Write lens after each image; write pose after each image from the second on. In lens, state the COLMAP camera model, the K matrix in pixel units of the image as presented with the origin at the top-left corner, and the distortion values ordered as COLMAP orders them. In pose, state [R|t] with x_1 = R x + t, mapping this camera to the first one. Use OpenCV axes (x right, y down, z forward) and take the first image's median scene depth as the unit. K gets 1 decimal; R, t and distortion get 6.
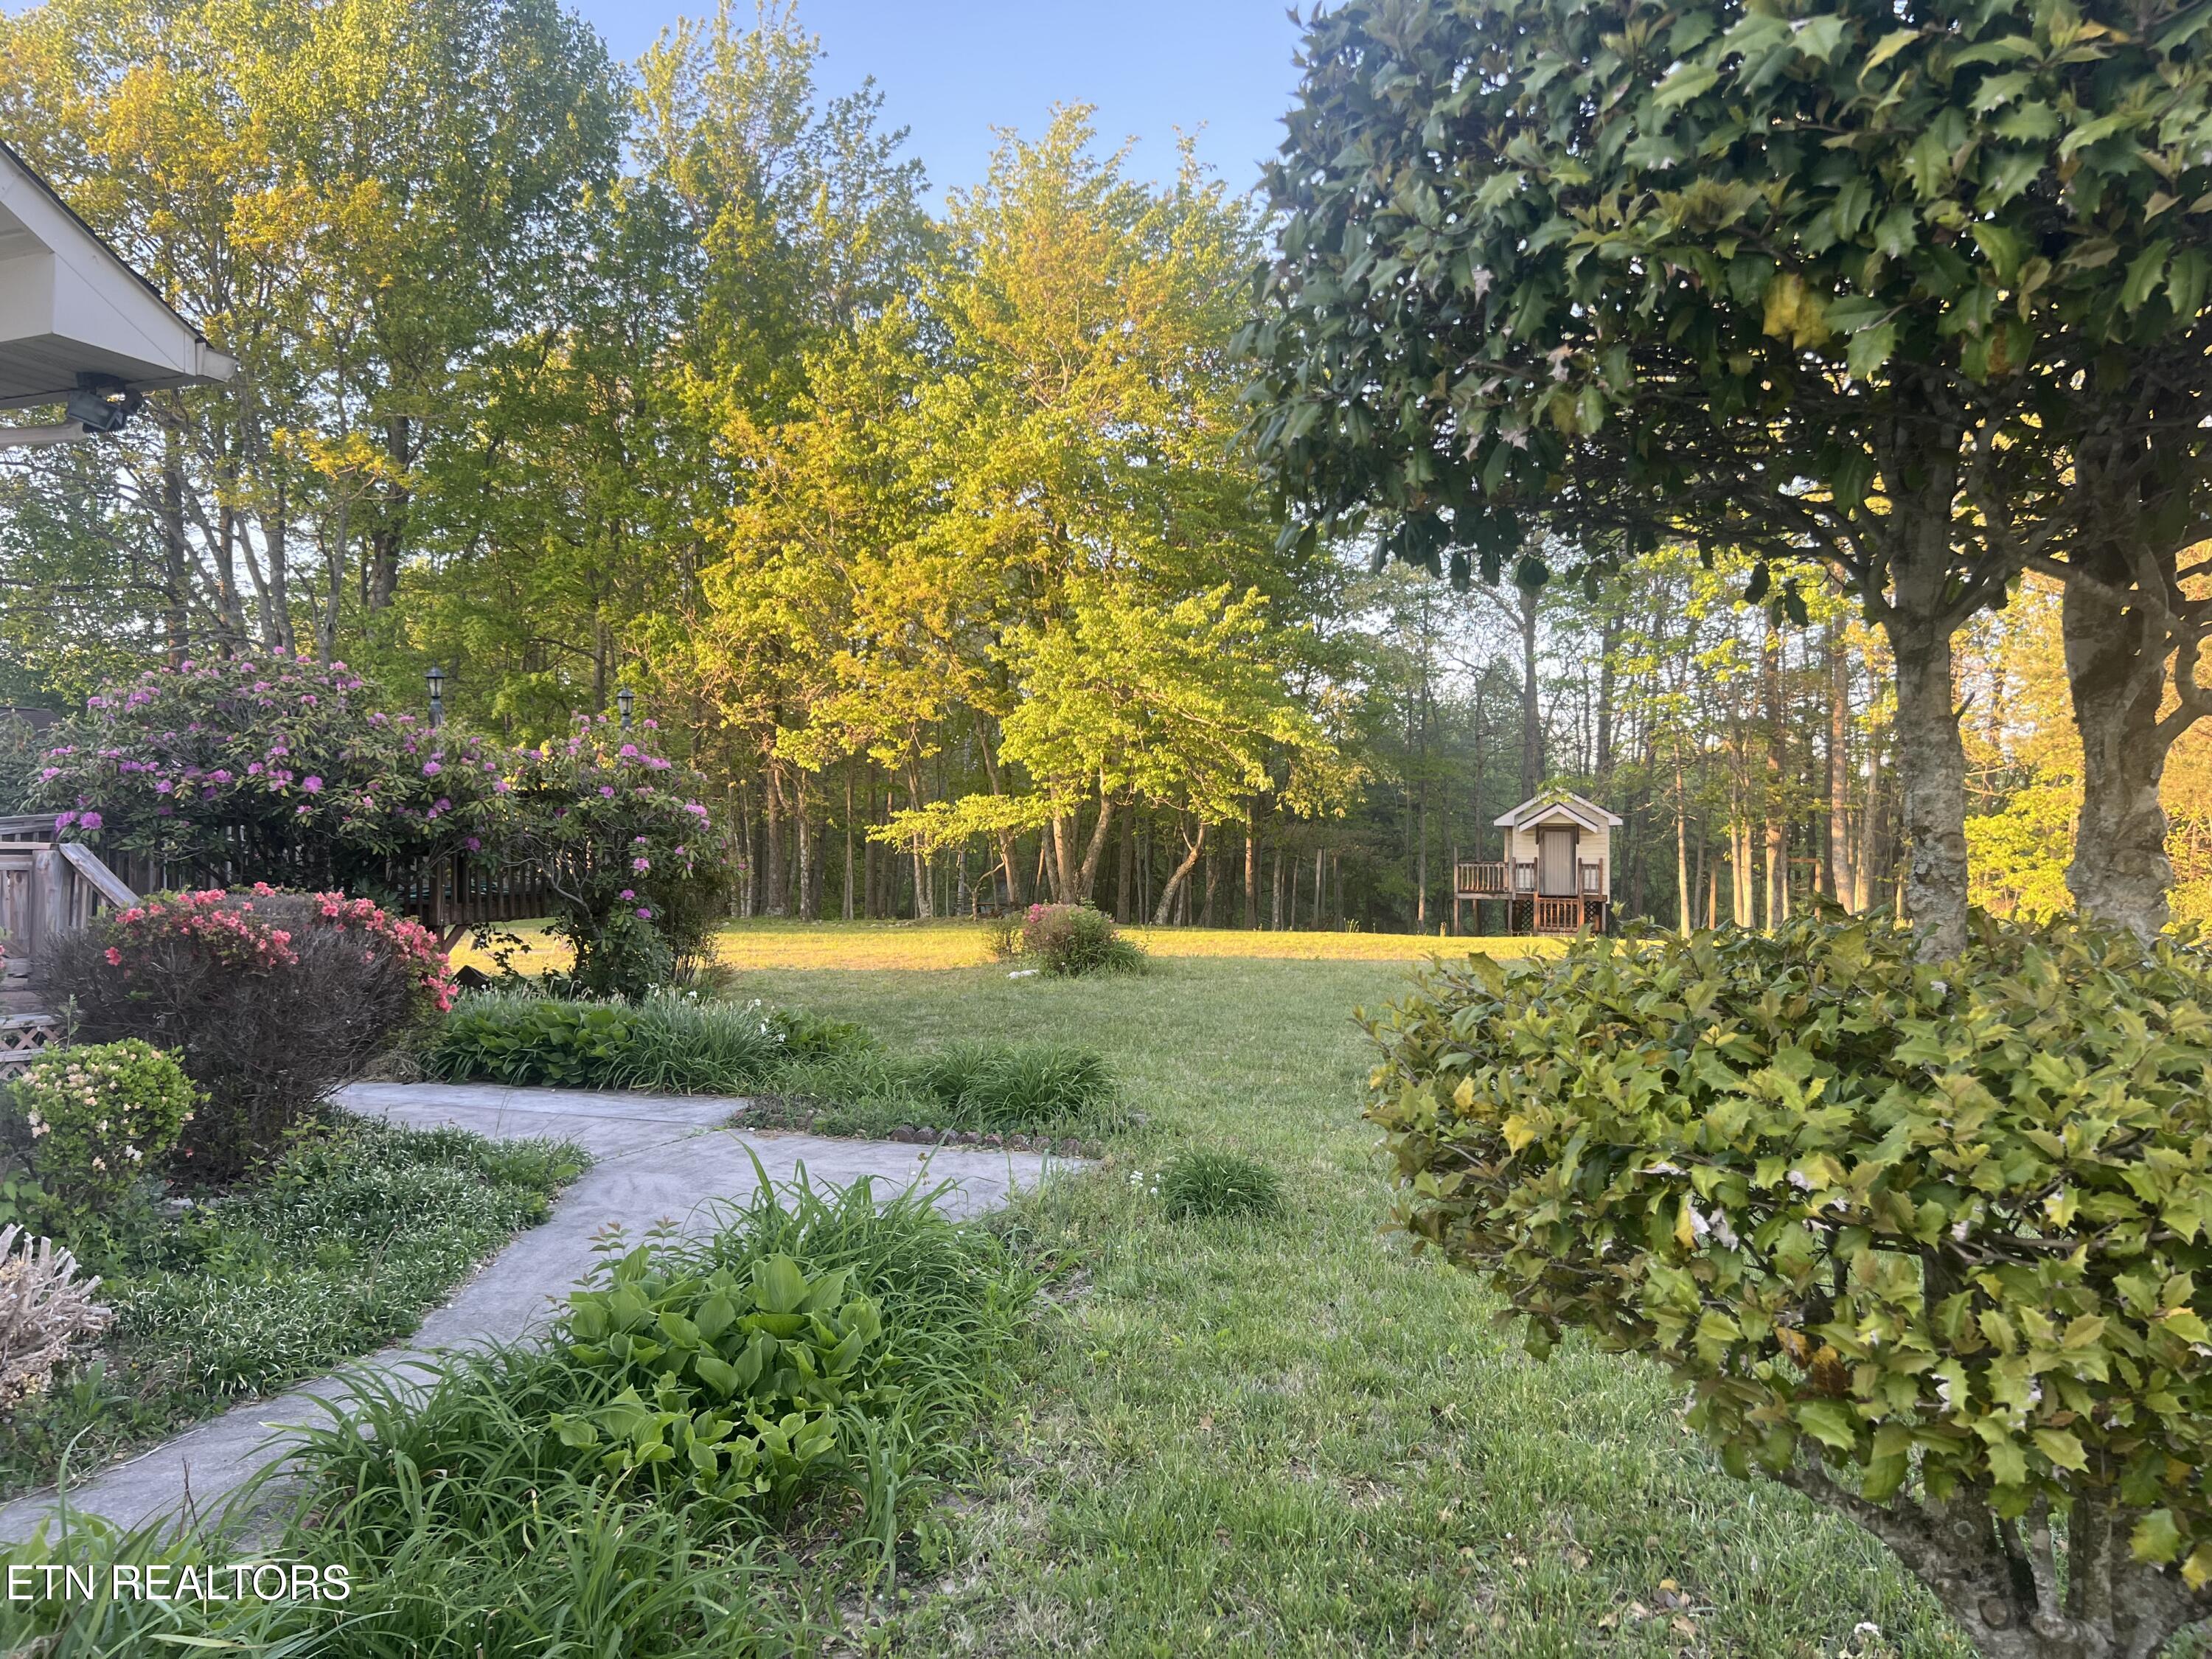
lens RADIAL K [[1663.2, 0, 1095.8], [0, 1663.2, 828.4], [0, 0, 1]] dist [0.125600, -0.207496]
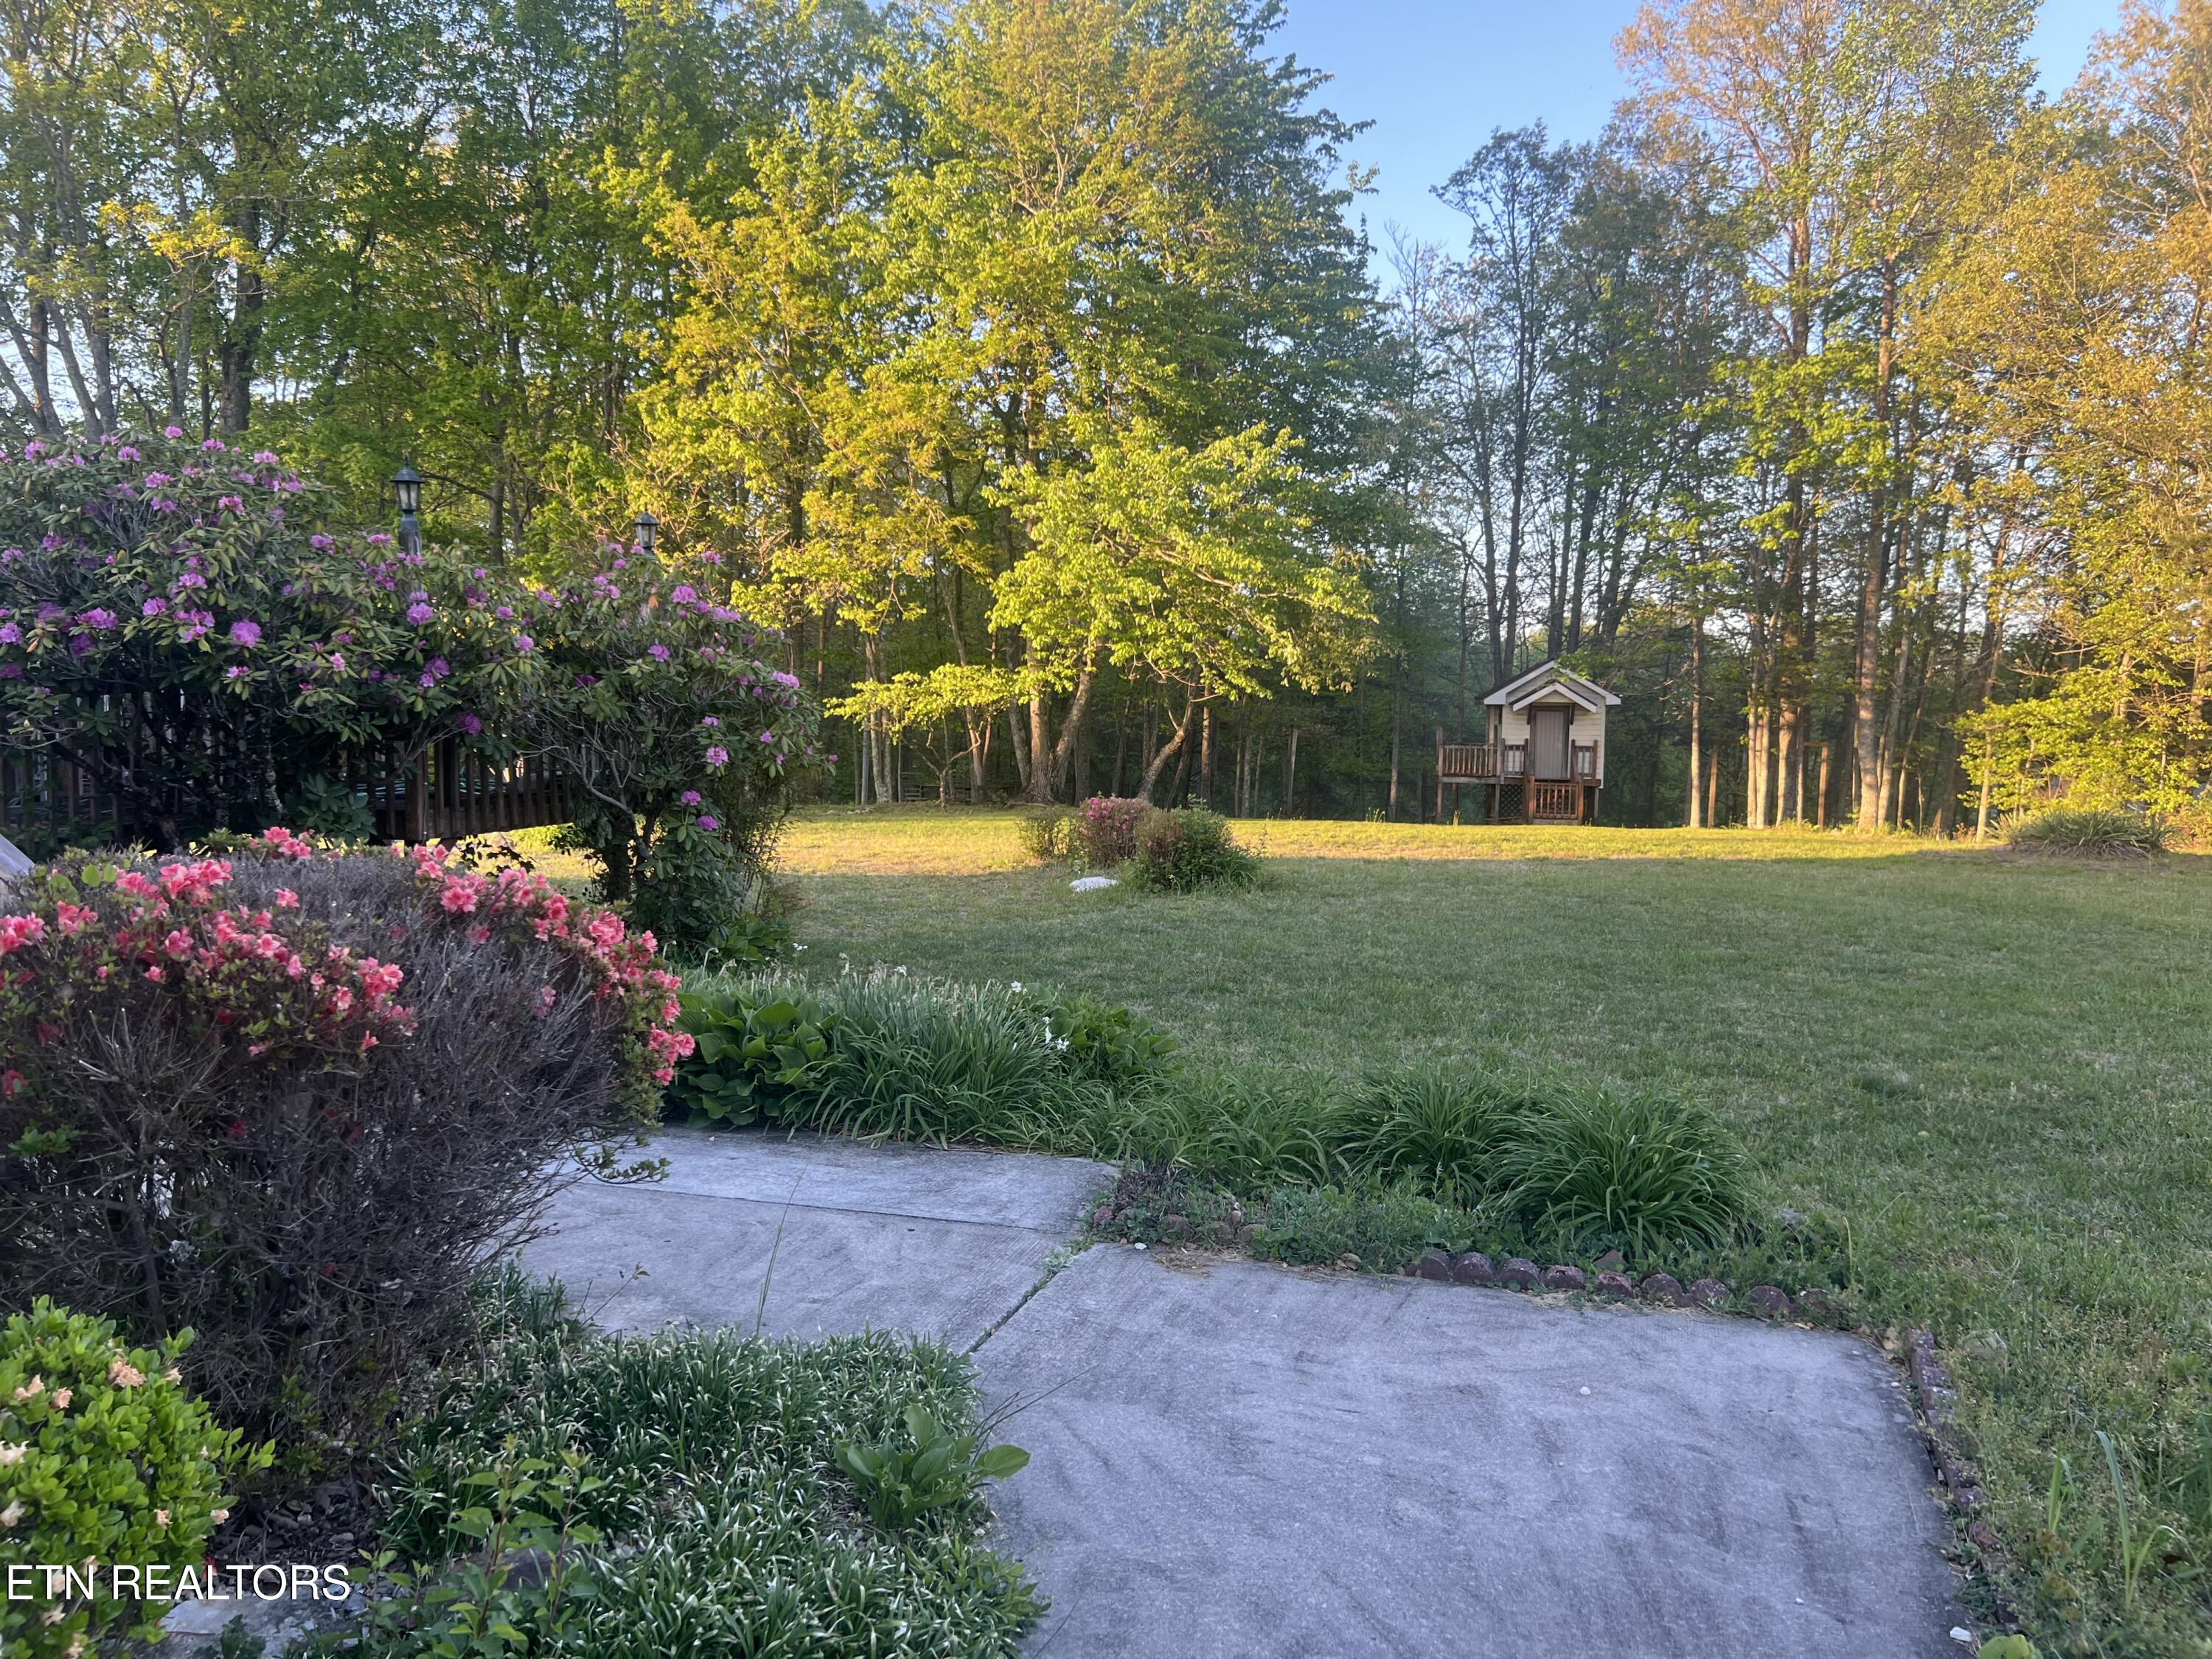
lens RADIAL K [[1663.2, 0, 1106.0], [0, 1663.2, 829.5], [0, 0, 1]] dist [0.076225, -0.088327]
pose [[0.996109, 0.003468, 0.088062, -0.073441], [-0.010224, 0.997026, 0.076382, -0.001433], [-0.087535, -0.076985, 0.993182, 0.123566]]
